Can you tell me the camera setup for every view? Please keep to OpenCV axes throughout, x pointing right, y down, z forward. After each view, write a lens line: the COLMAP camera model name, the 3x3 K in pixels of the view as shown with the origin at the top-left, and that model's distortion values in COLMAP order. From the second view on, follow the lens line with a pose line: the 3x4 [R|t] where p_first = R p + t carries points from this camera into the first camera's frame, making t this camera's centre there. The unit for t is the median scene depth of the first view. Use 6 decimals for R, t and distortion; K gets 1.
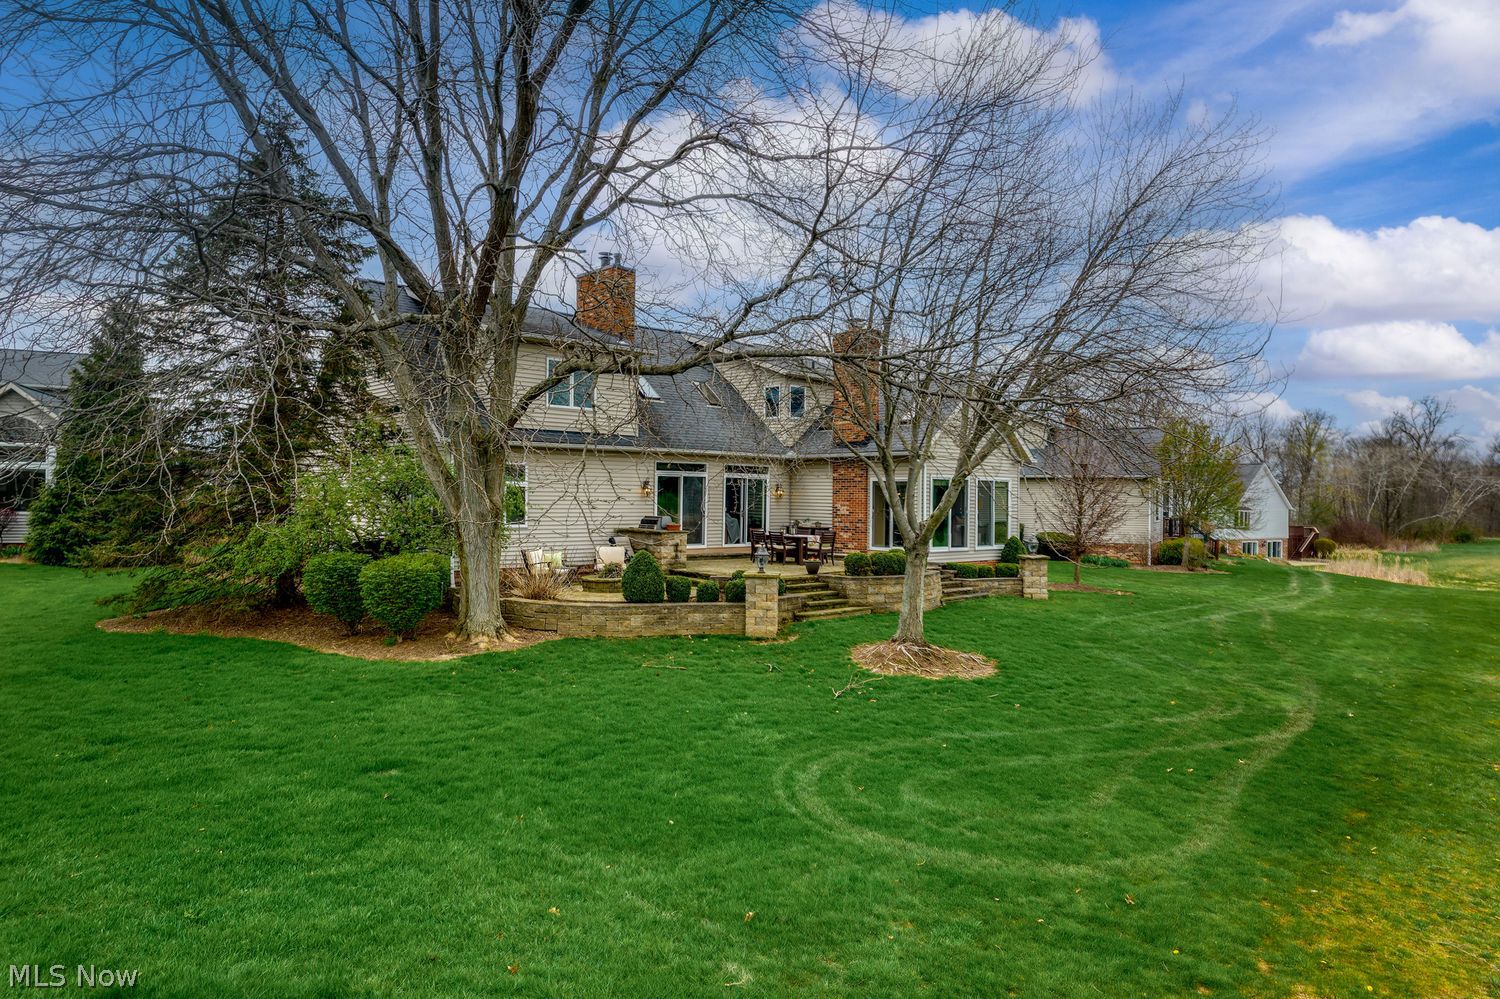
lens RADIAL K [[959.0, 0, 750.0], [0, 959.0, 499.5], [0, 0, 1]] dist [0.010748, 0.002089]
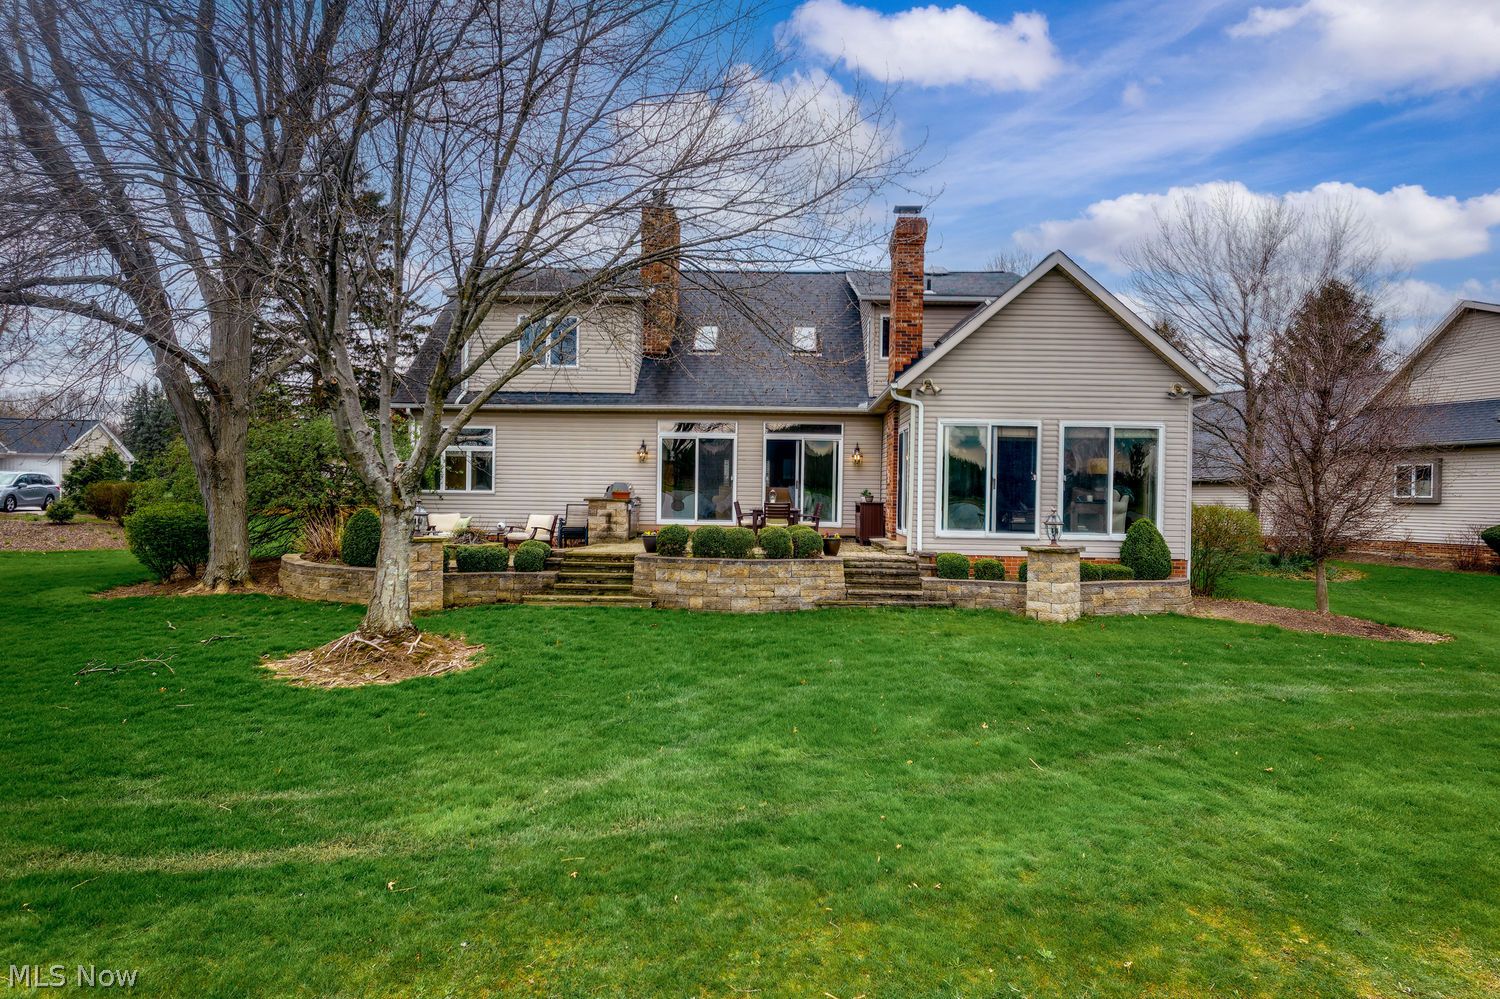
lens RADIAL K [[959.0, 0, 750.0], [0, 959.0, 499.5], [0, 0, 1]] dist [0.010748, 0.002089]
pose [[0.714515, 0.002468, -0.699616, 0.565383], [-0.007754, 0.999960, -0.004391, 0.033572], [0.699578, 0.008563, 0.714505, 0.442641]]
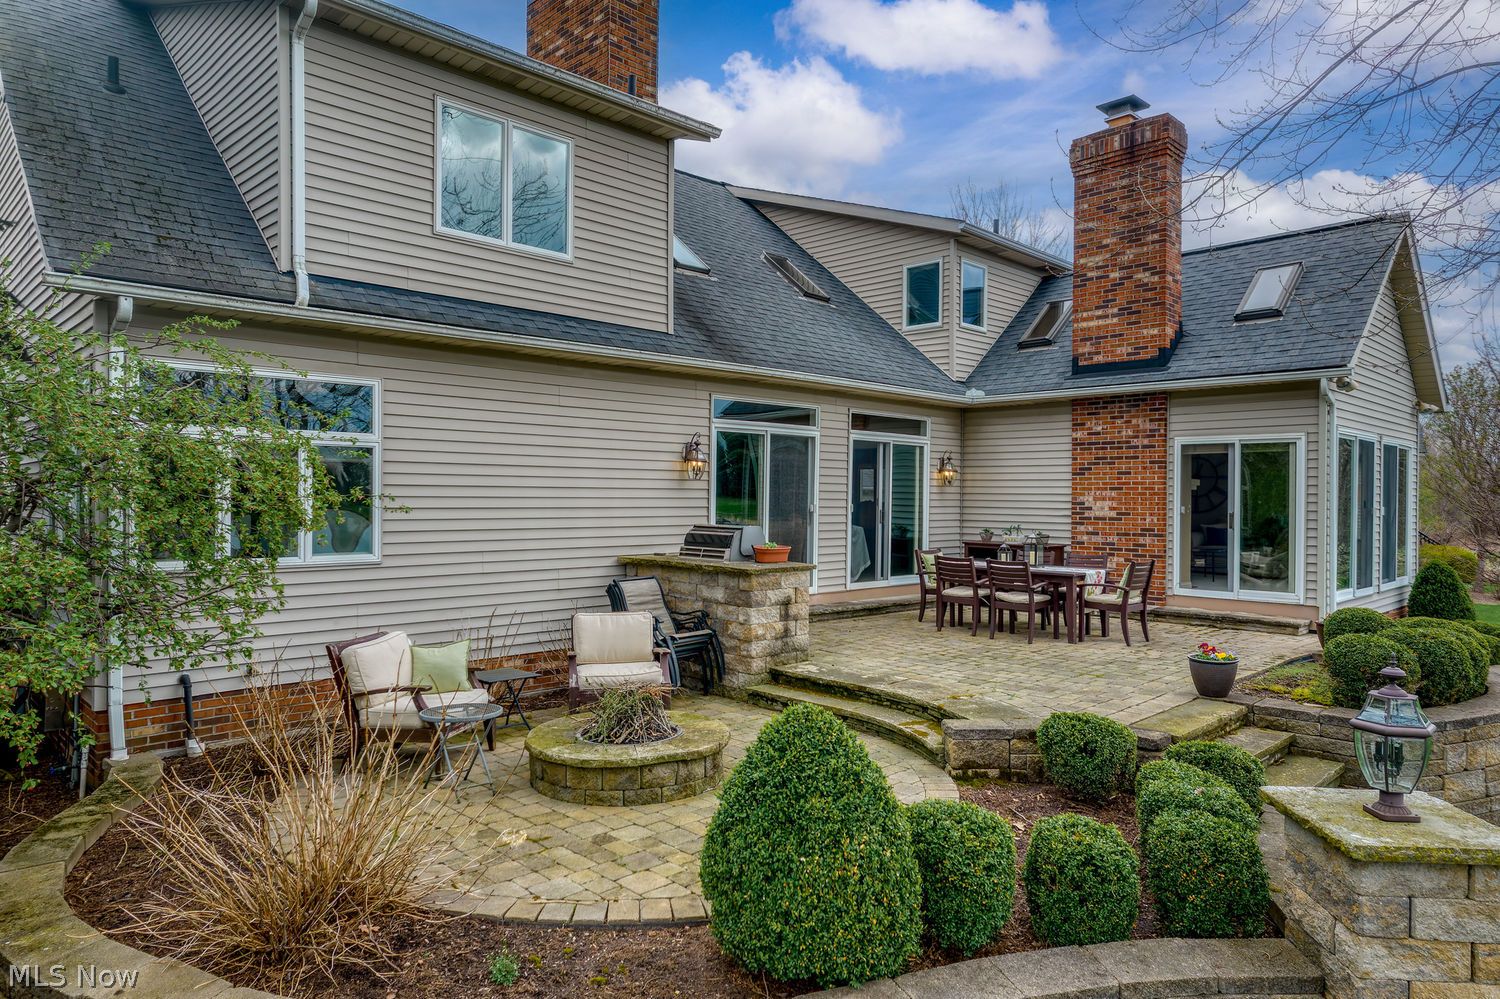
lens RADIAL K [[959.0, 0, 750.0], [0, 959.0, 499.5], [0, 0, 1]] dist [0.010748, 0.002089]
pose [[0.999565, -0.005168, 0.029026, -0.094202], [0.005186, 0.999986, -0.000535, 0.006353], [-0.029023, 0.000685, 0.999578, 0.575337]]
